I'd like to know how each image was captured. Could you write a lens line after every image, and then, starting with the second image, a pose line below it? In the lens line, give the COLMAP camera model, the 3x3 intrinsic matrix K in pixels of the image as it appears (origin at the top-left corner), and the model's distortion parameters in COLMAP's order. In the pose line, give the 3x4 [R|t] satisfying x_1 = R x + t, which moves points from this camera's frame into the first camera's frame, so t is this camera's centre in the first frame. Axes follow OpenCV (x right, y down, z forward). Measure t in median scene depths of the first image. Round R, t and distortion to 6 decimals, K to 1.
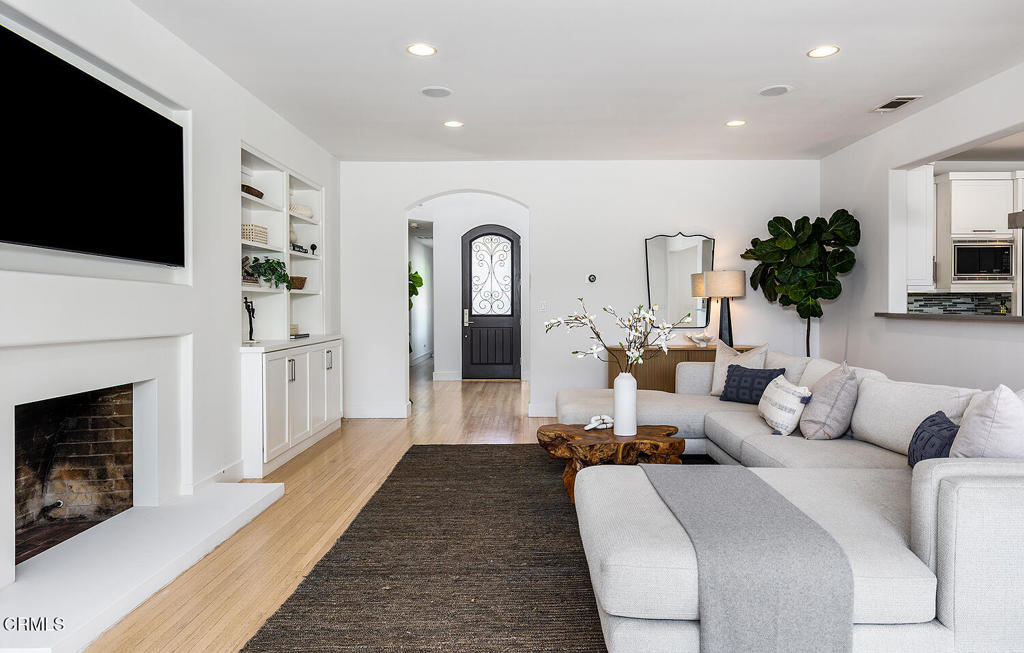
lens RADIAL K [[657.0, 0, 512.0], [0, 657.0, 326.5], [0, 0, 1]] dist [-0.003643, 0.000149]
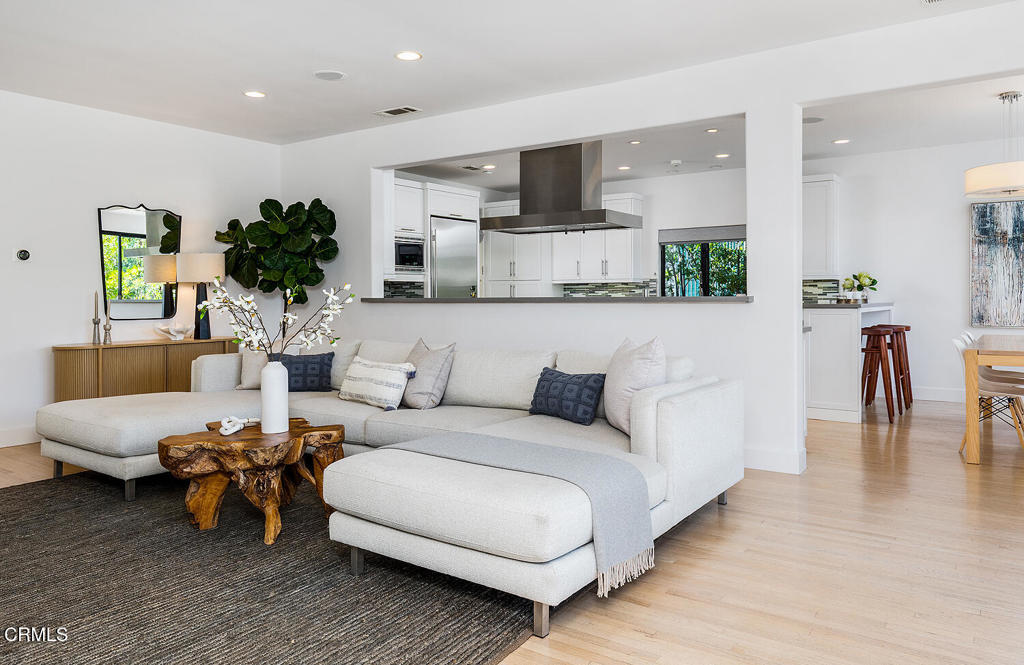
lens RADIAL K [[721.3, 0, 512.0], [0, 721.3, 332.5], [0, 0, 1]] dist [0.001043, 0.001900]
pose [[0.568396, -0.043101, 0.821625, -0.279685], [0.030825, 0.999041, 0.031084, 0.006007], [-0.822177, 0.007659, 0.569180, 0.114186]]
